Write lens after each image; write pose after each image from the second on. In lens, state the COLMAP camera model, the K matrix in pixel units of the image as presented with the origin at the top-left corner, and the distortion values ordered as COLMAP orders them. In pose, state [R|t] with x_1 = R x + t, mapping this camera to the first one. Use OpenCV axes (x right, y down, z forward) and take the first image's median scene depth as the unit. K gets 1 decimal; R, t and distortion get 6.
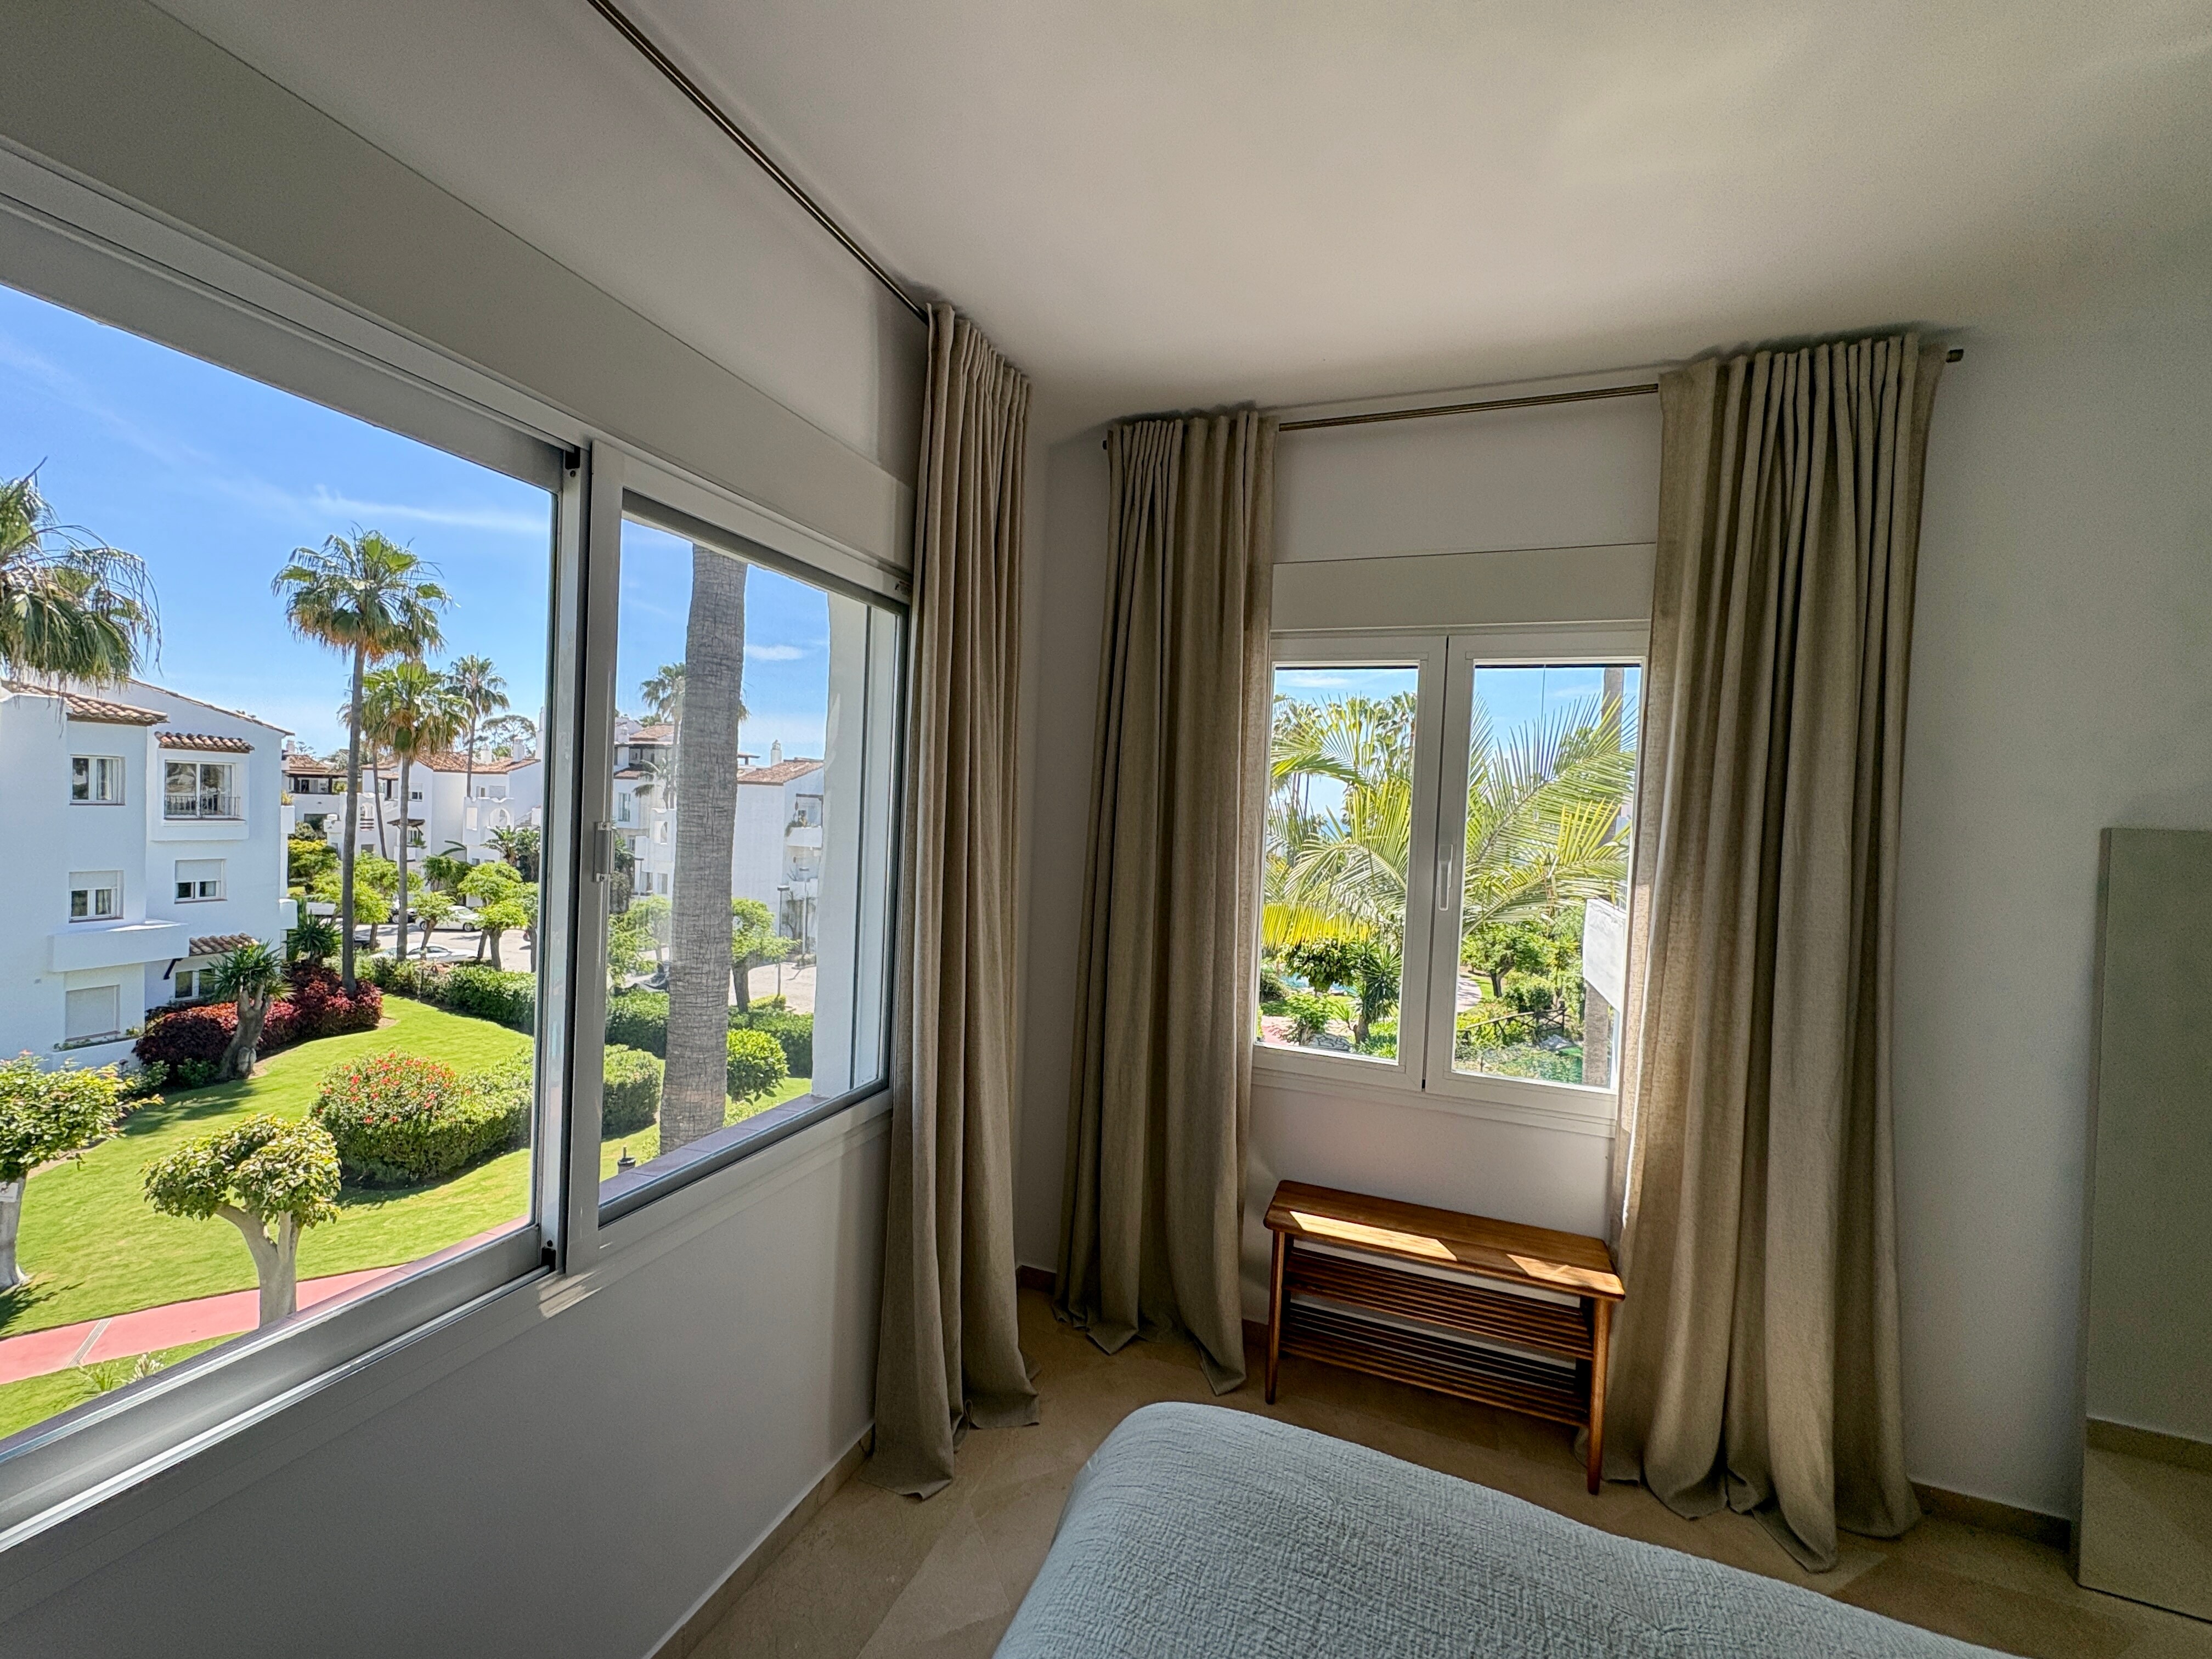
lens RADIAL K [[877.7, 0, 1105.1], [0, 877.7, 830.4], [0, 0, 1]] dist [-0.000105, 0.000591]
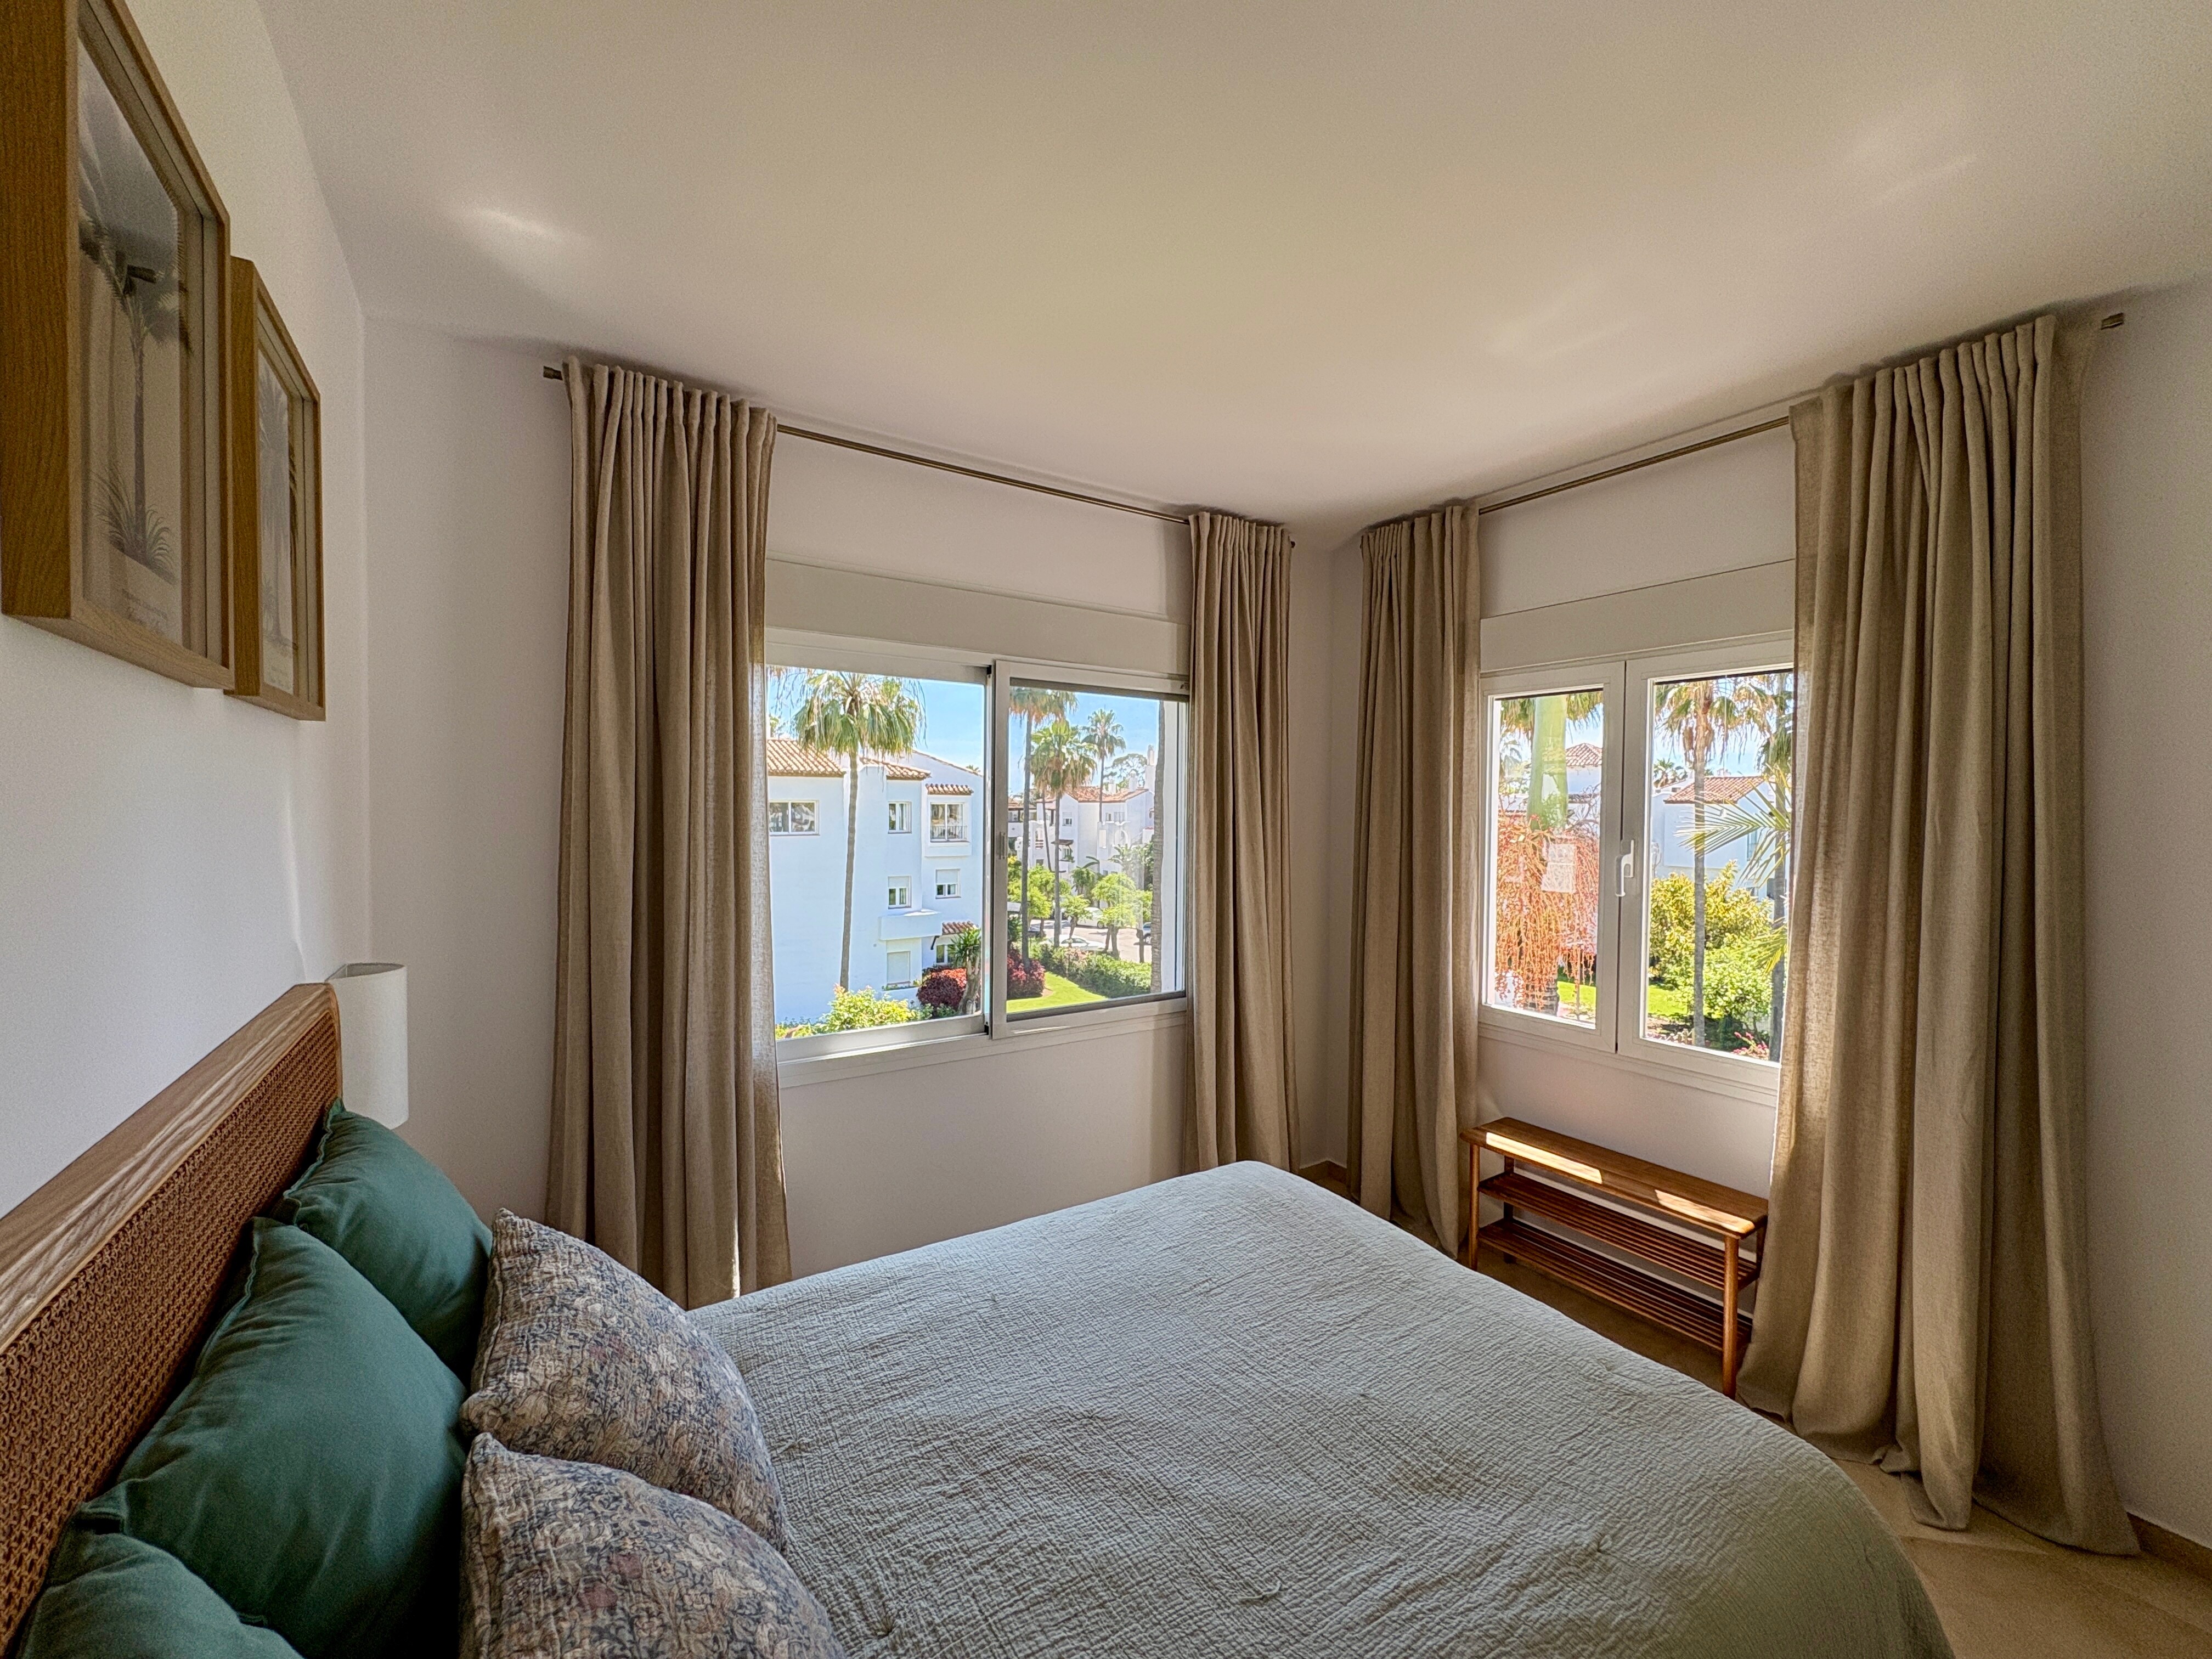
lens RADIAL K [[877.7, 0, 1105.1], [0, 877.7, 830.4], [0, 0, 1]] dist [-0.000105, 0.000591]
pose [[0.808532, -0.021612, -0.588055, 0.044822], [0.011520, 0.999715, -0.020902, 0.001721], [0.588339, 0.010125, 0.808551, -0.030124]]
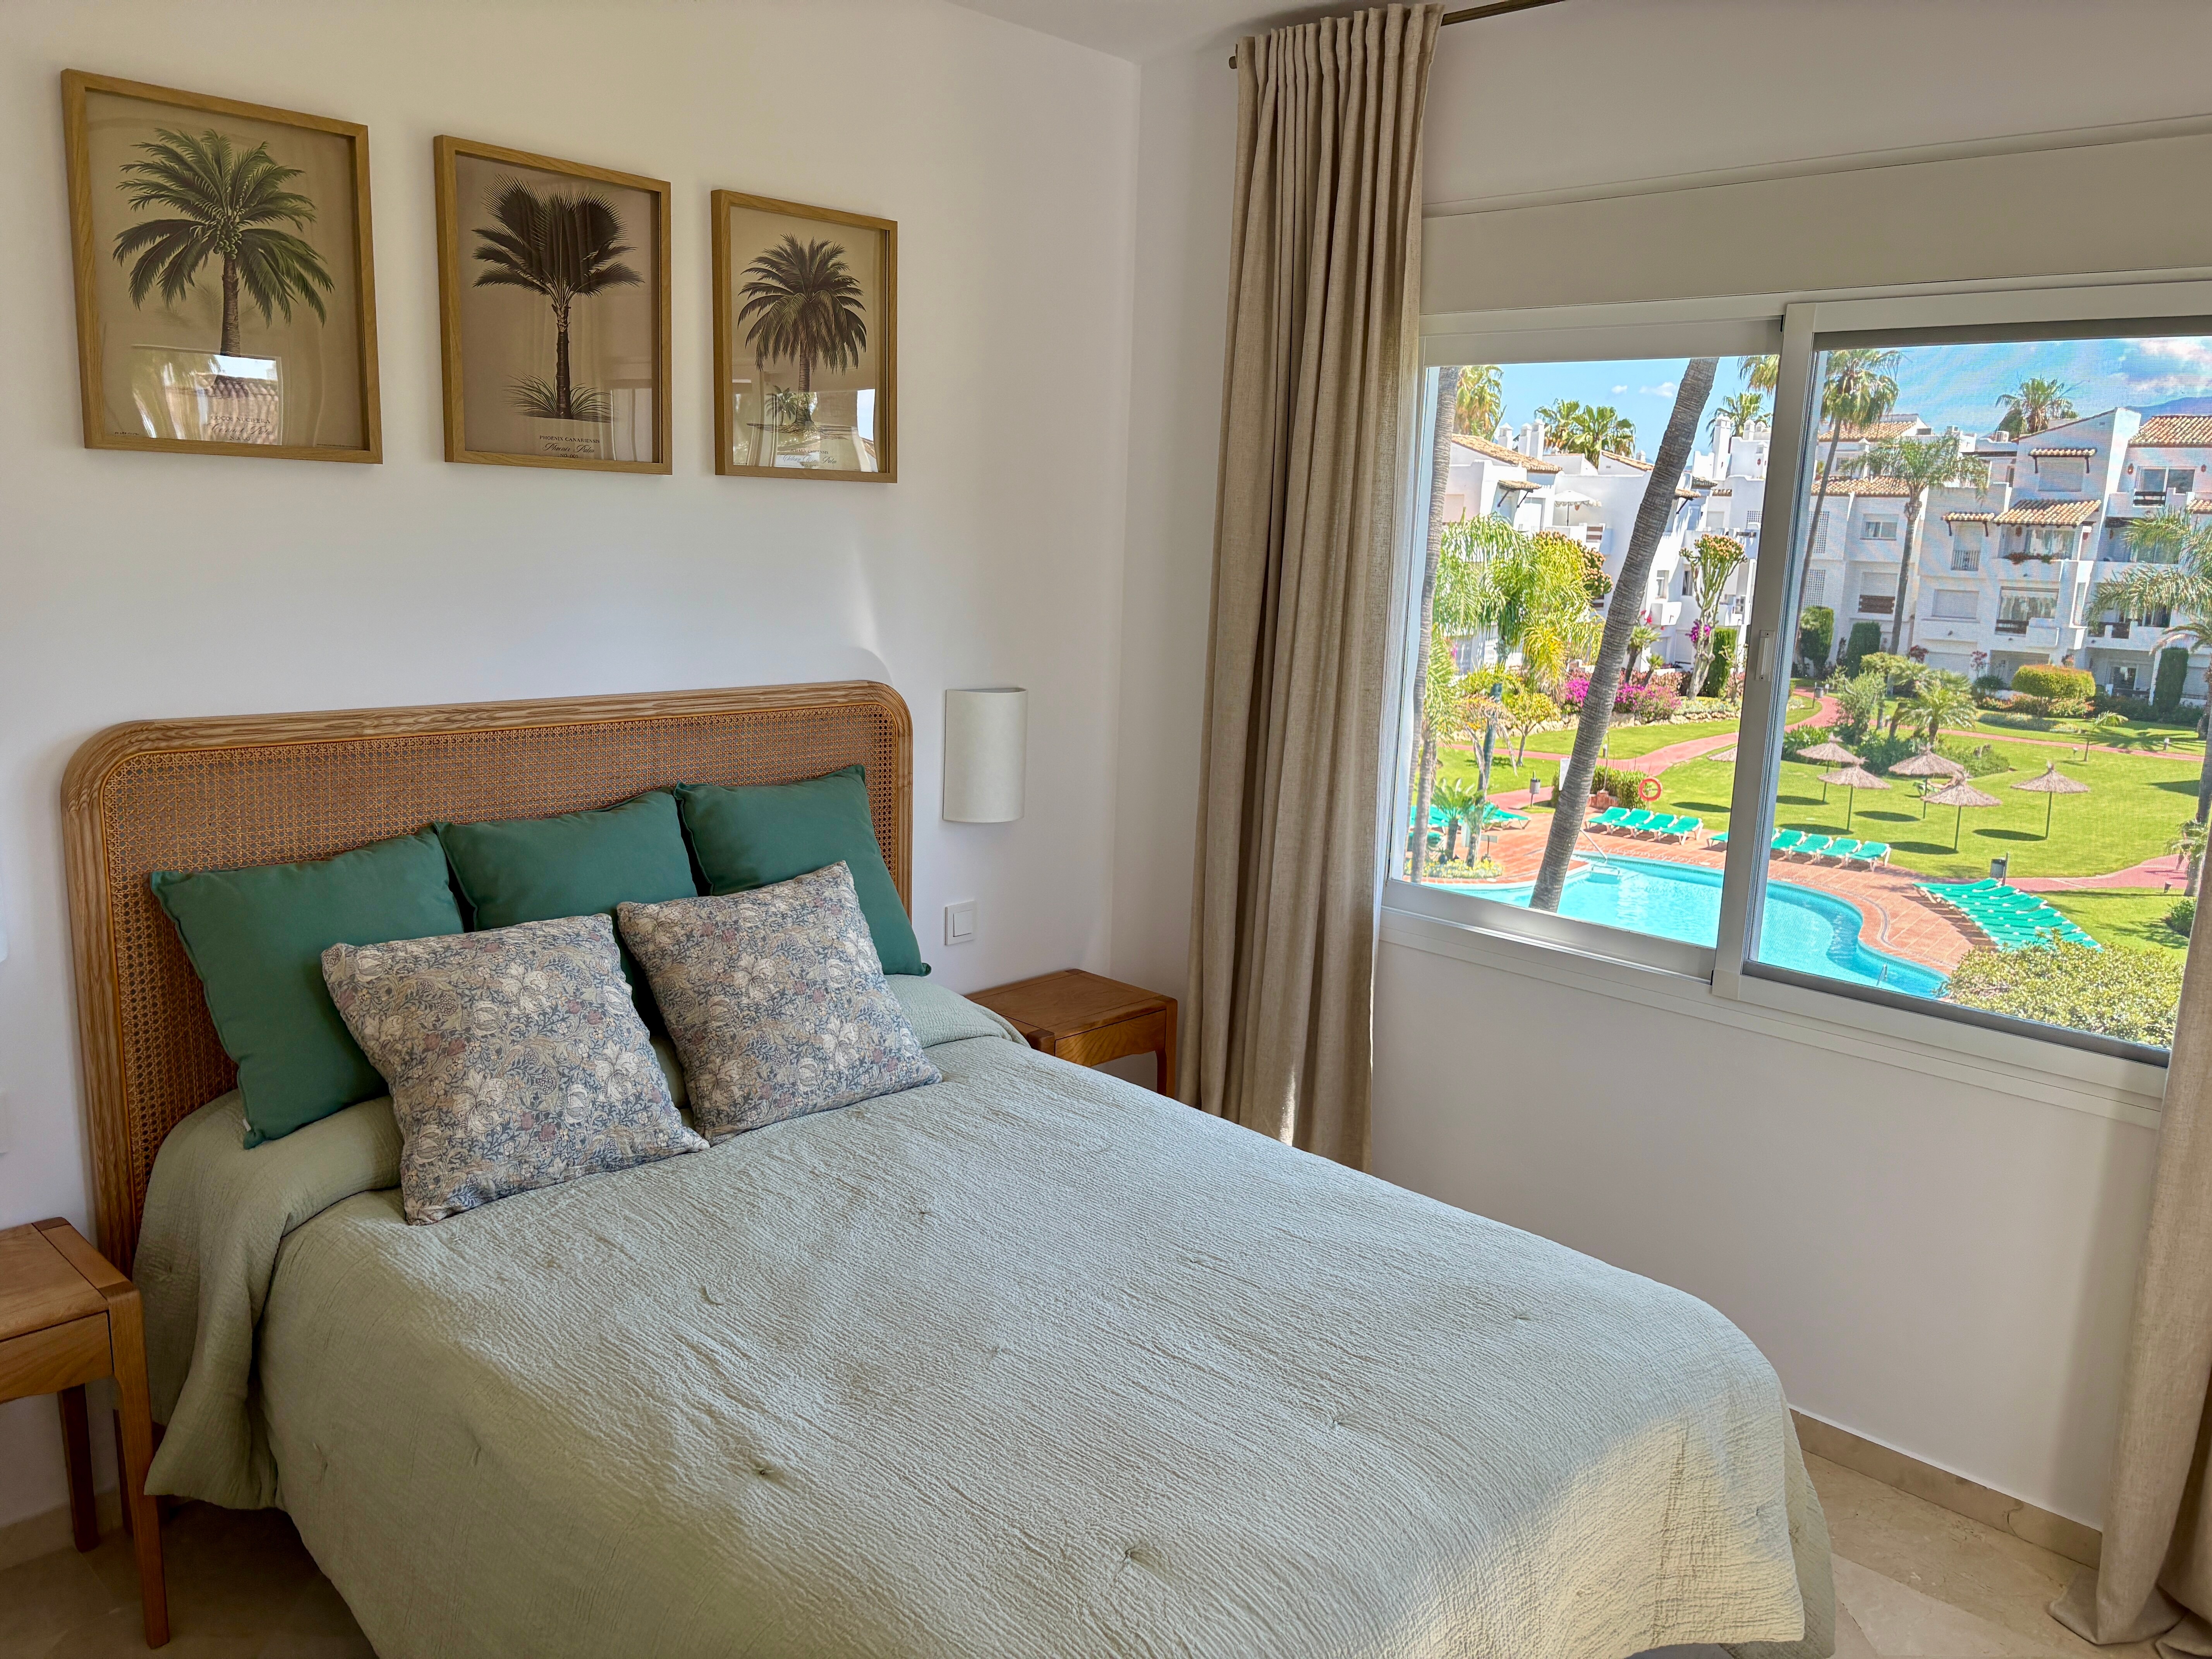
lens RADIAL K [[1671.3, 0, 1115.9], [0, 1671.3, 828.2], [0, 0, 1]] dist [0.038378, -0.037800]
pose [[-0.390494, 0.114257, -0.913488, 0.091752], [-0.077421, 0.984677, 0.156257, -0.001633], [0.917344, 0.131741, -0.375664, 0.053050]]
